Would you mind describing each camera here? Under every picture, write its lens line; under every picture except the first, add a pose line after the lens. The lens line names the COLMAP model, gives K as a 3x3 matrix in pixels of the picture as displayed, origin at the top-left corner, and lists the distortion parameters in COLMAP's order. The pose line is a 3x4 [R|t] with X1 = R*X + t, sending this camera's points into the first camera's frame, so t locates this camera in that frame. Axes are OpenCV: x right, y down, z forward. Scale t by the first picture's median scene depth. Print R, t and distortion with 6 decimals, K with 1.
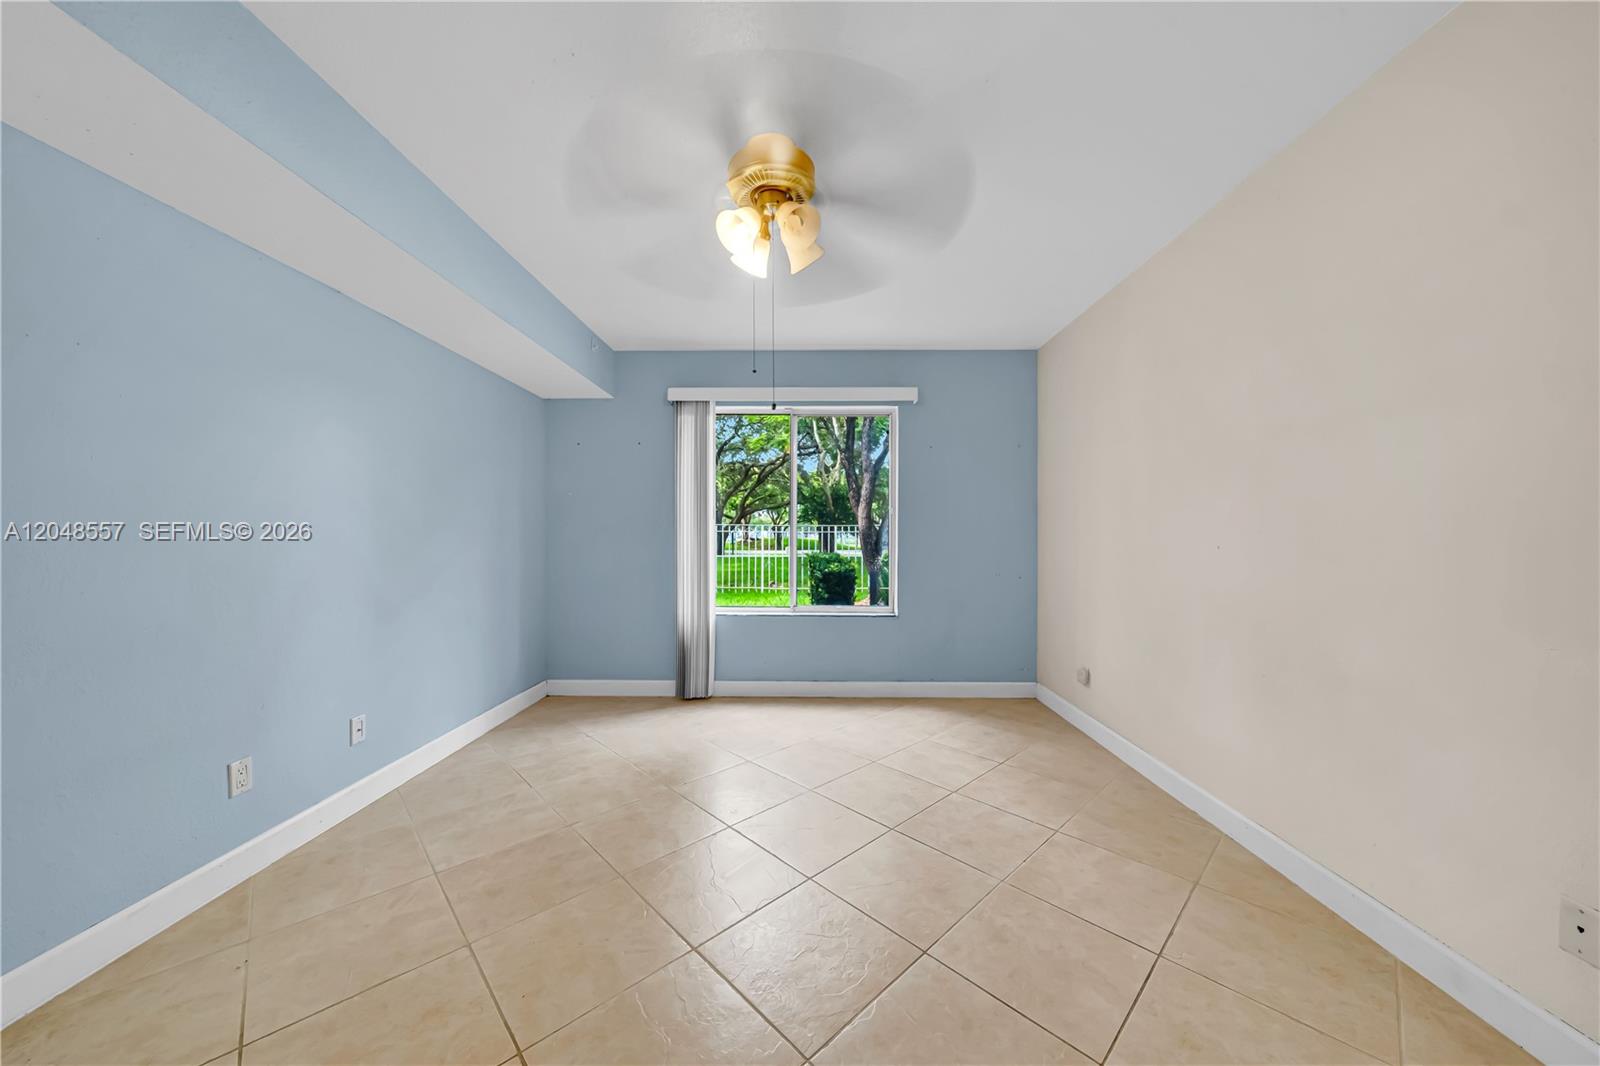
lens RADIAL K [[540.3, 0, 805.7], [0, 540.3, 532.2], [0, 0, 1]] dist [-0.003196, -0.000034]
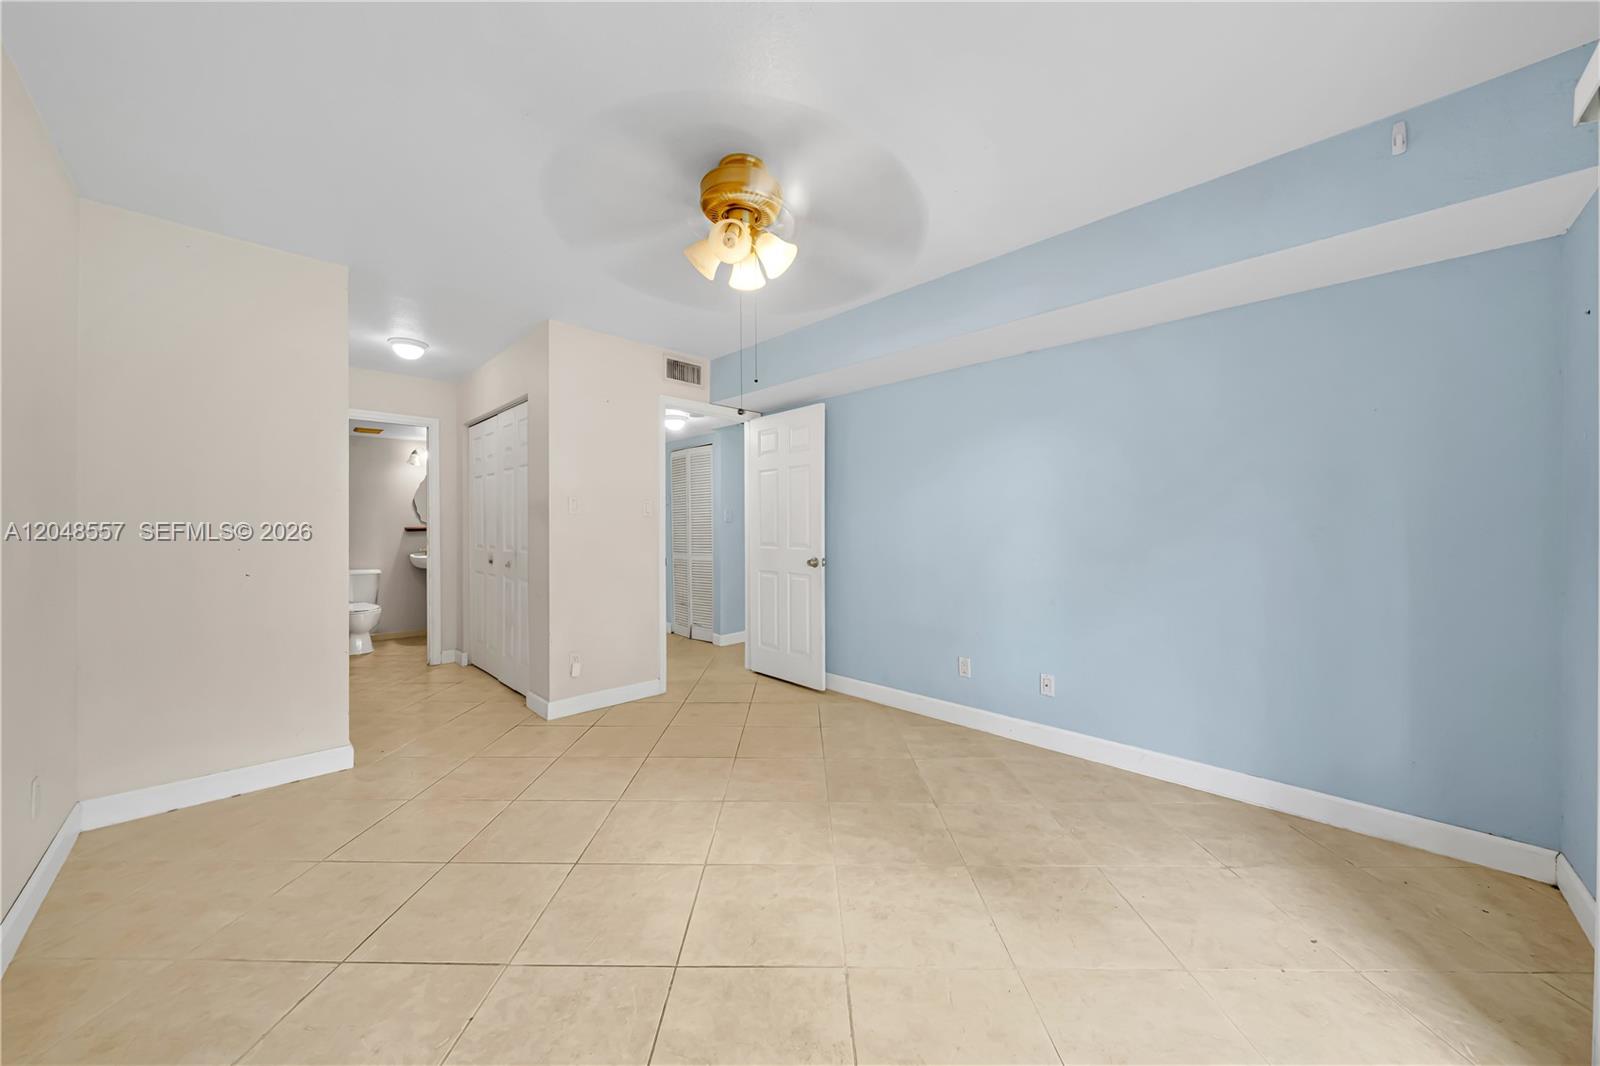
lens RADIAL K [[564.2, 0, 800.0], [0, 564.2, 533.0], [0, 0, 1]] dist [-0.001315, -0.000071]
pose [[-0.696499, 0.008183, -0.717511, 0.329342], [0.005884, 0.999966, 0.005692, -0.001229], [0.717533, -0.000258, -0.696524, 0.948951]]
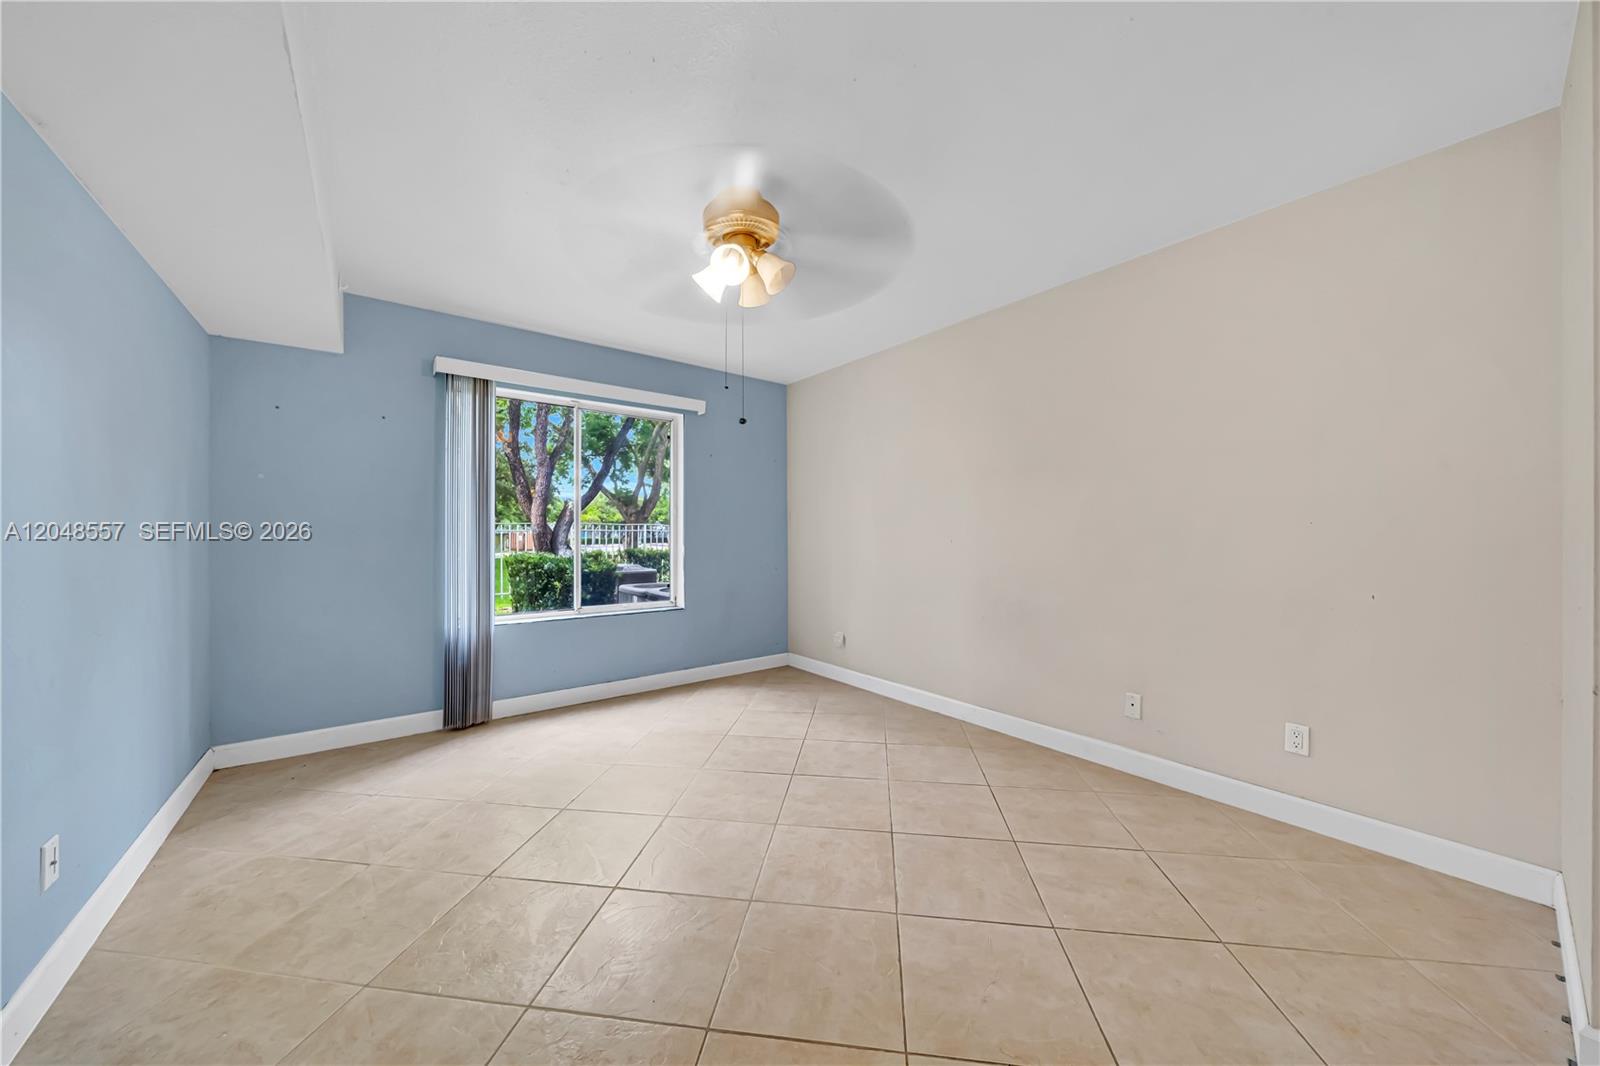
lens RADIAL K [[534.6, 0, 790.7], [0, 534.6, 525.1], [0, 0, 1]] dist [-0.001815, 0.000000]
pose [[0.791507, 0.010117, 0.611076, -0.345289], [-0.002289, 0.999905, -0.013588, 0.002051], [-0.611155, 0.009356, 0.791455, 0.025071]]
